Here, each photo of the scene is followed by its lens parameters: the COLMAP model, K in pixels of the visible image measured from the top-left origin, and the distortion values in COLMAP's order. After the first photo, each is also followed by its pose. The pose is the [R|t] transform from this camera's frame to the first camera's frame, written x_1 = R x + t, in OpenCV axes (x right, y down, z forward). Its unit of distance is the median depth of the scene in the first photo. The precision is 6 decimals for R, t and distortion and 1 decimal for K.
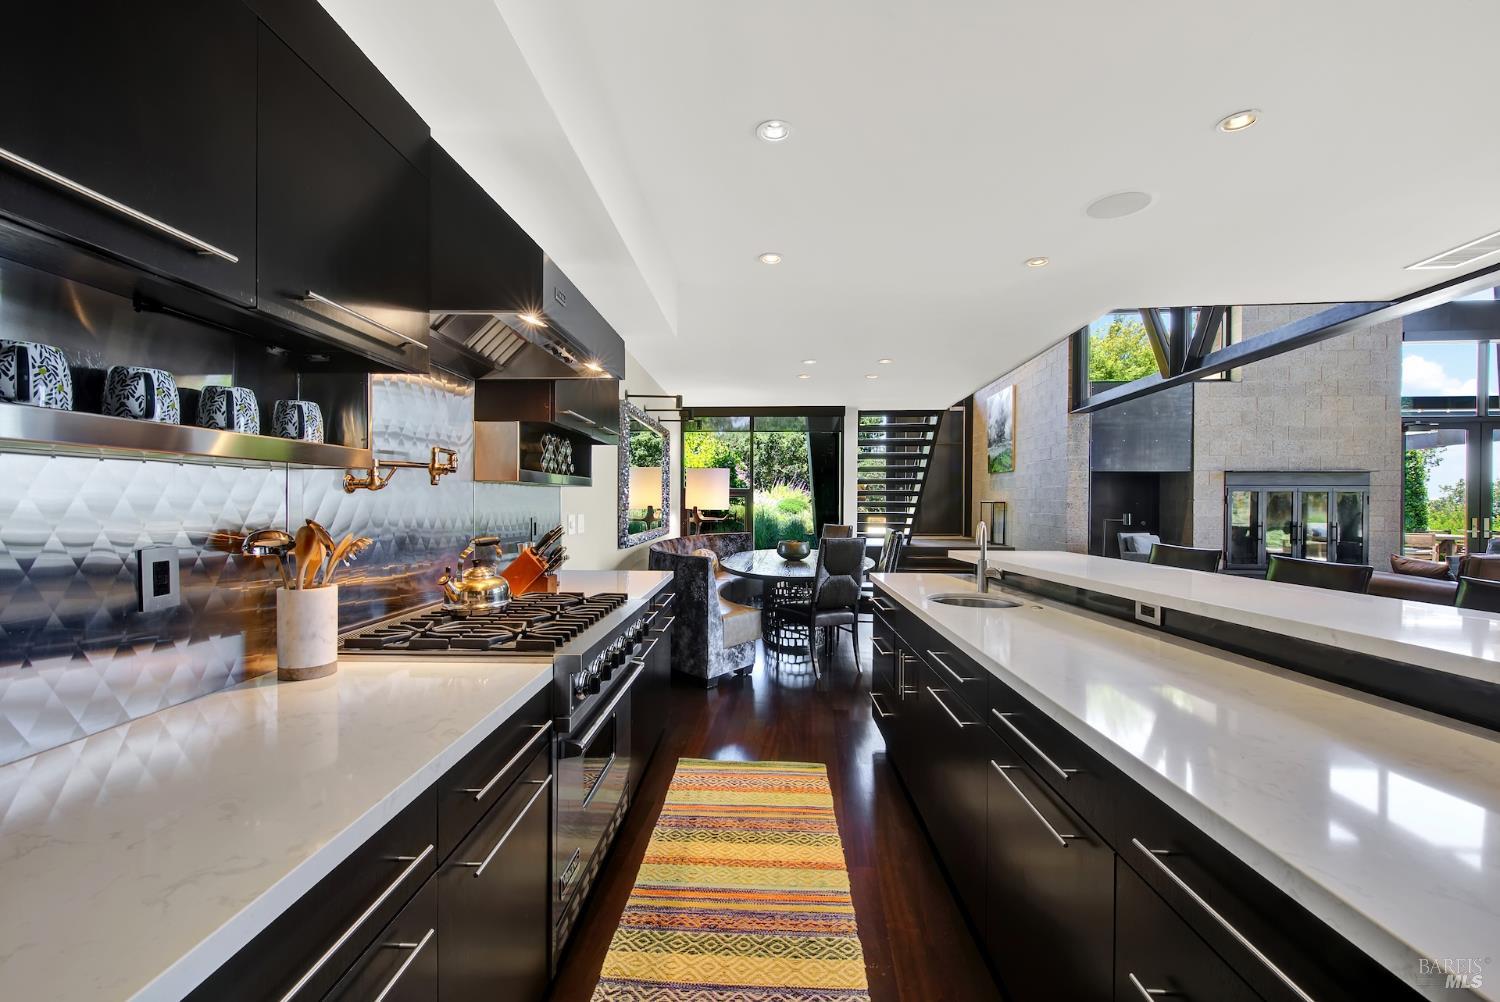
lens RADIAL K [[605.4, 0, 755.3], [0, 605.4, 498.5], [0, 0, 1]] dist [0.004573, -0.000335]
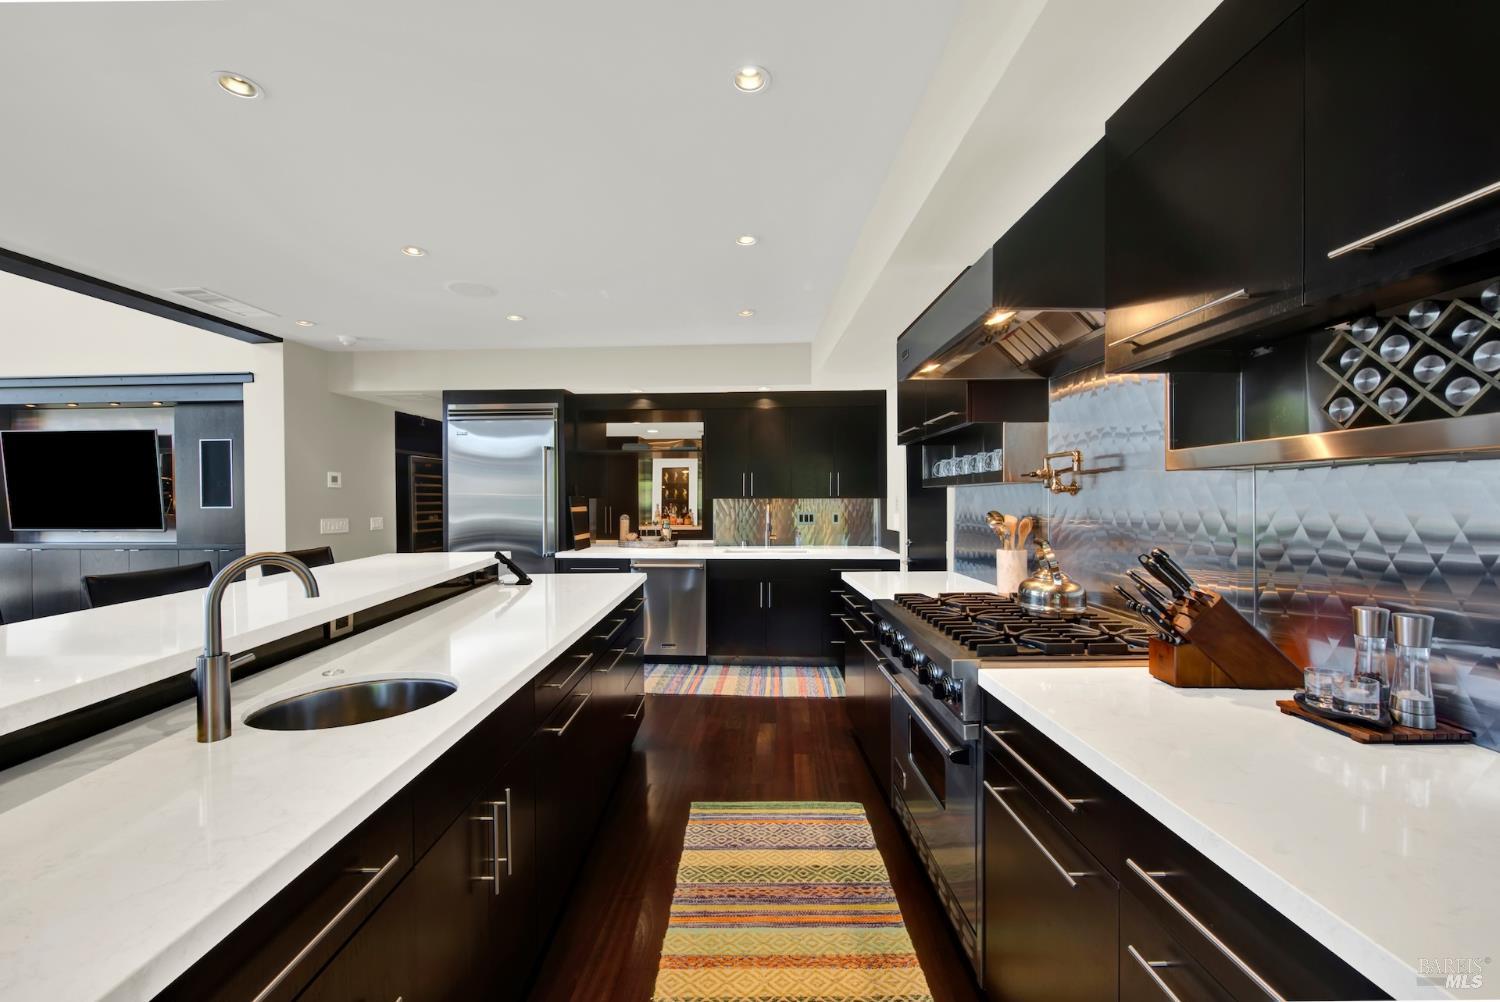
lens RADIAL K [[605.4, 0, 753.5], [0, 605.4, 502.9], [0, 0, 1]] dist [0.004573, -0.000335]
pose [[-0.999106, 0.004505, -0.042039, 0.064005], [0.004380, 0.999986, 0.003054, 0.003256], [0.042052, 0.002867, -0.999111, 1.963669]]
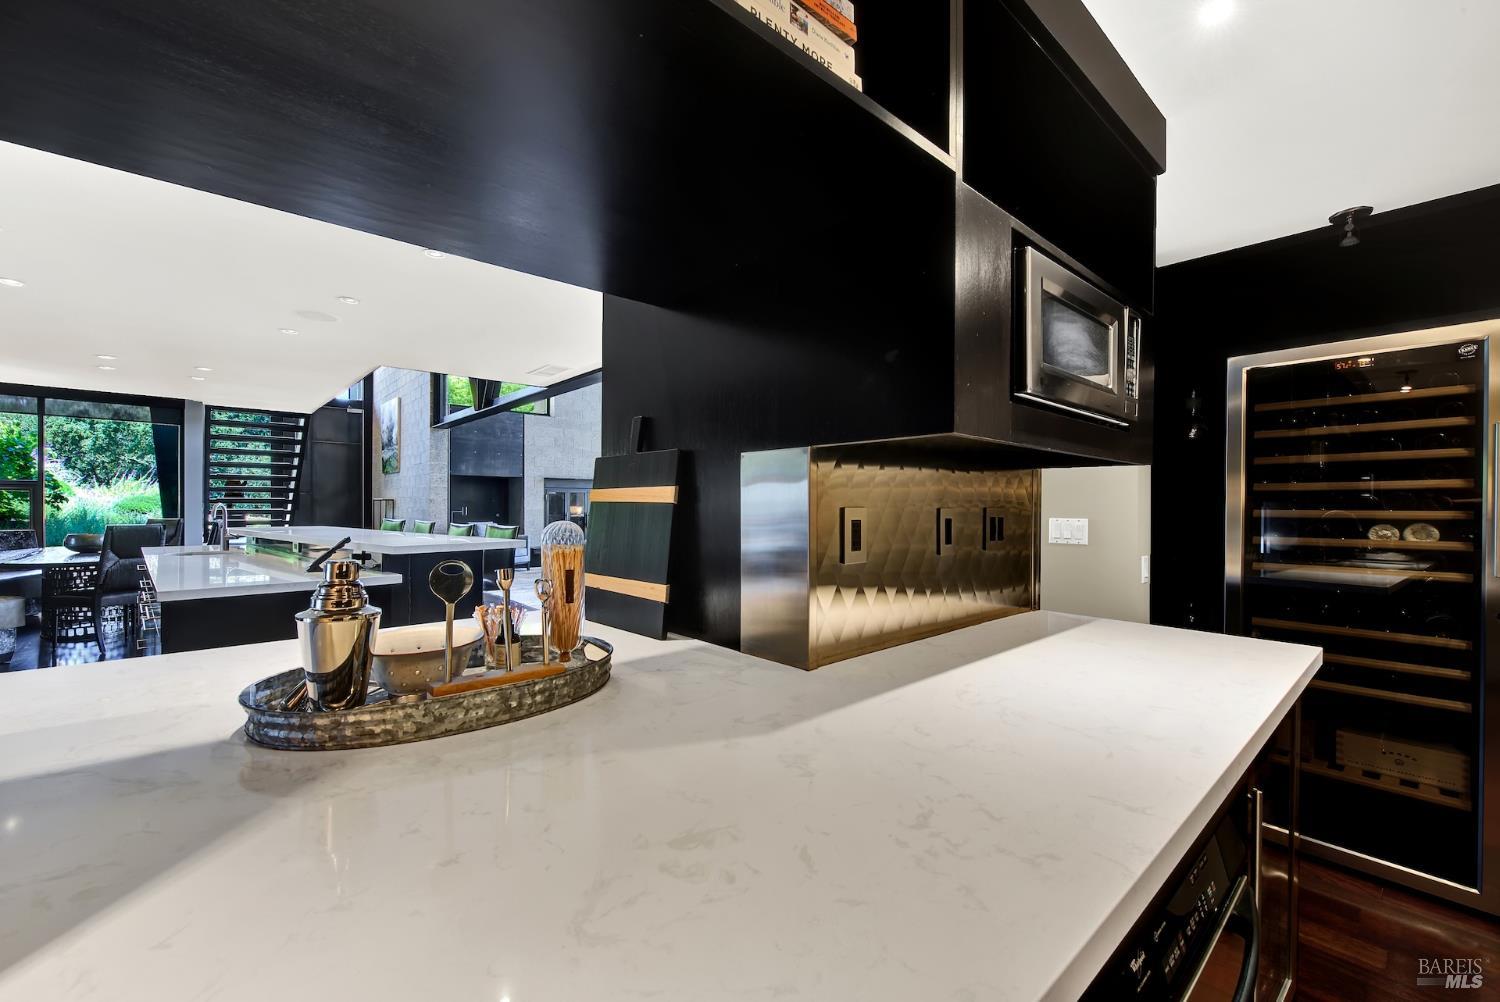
lens RADIAL K [[605.4, 0, 744.9], [0, 605.4, 510.1], [0, 0, 1]] dist [0.004573, -0.000335]
pose [[0.690409, -0.007213, 0.723383, 0.059629], [-0.004273, 0.999892, 0.014048, 0.009307], [-0.723406, -0.012790, 0.690304, -0.331167]]
